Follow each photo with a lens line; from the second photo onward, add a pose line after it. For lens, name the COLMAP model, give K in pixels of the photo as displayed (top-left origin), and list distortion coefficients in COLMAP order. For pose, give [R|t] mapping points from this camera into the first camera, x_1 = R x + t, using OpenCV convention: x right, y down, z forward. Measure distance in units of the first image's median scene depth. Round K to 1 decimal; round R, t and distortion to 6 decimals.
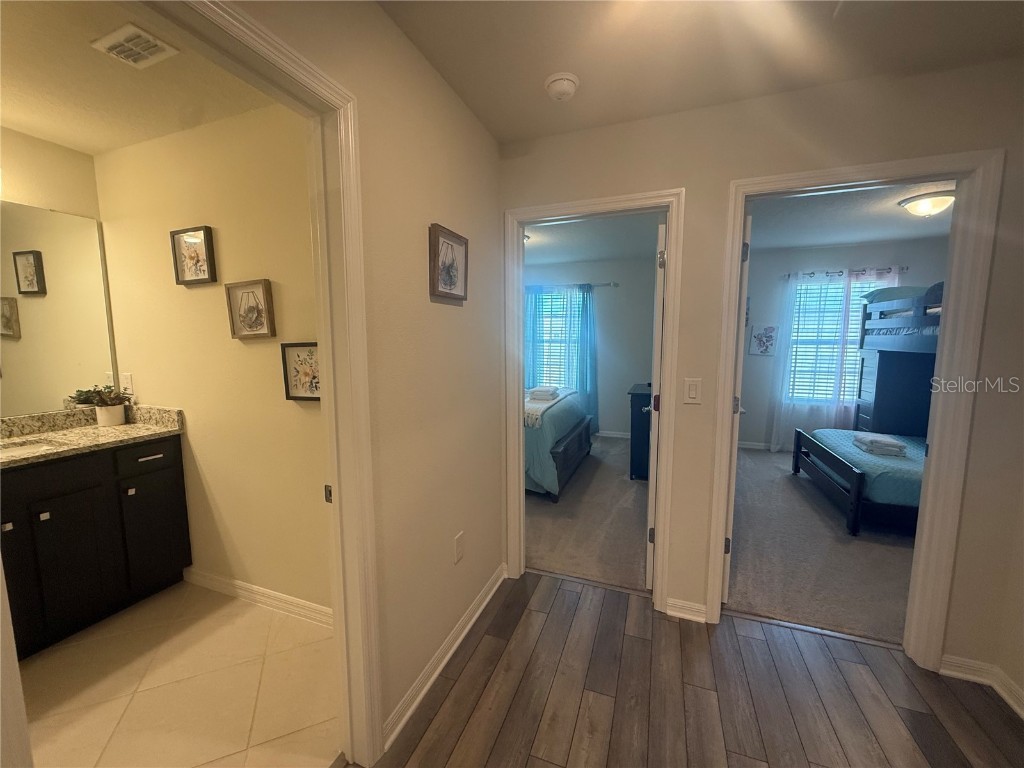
lens RADIAL K [[408.5, 0, 507.5], [0, 408.5, 385.0], [0, 0, 1]] dist [0.000803, -0.000075]
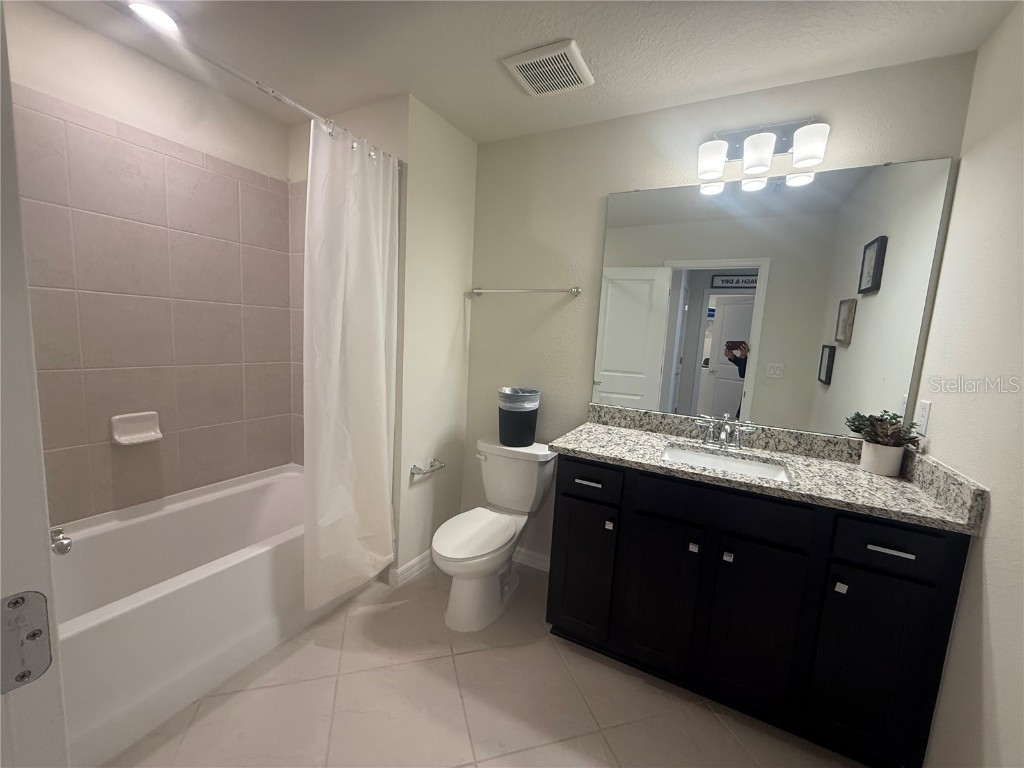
lens RADIAL K [[408.5, 0, 513.8], [0, 408.5, 384.6], [0, 0, 1]] dist [0.000803, -0.000075]
pose [[-0.118534, 0.120395, -0.985624, -0.260443], [-0.170189, 0.975470, 0.139622, -0.034760], [0.978256, 0.184292, -0.095137, 0.463934]]
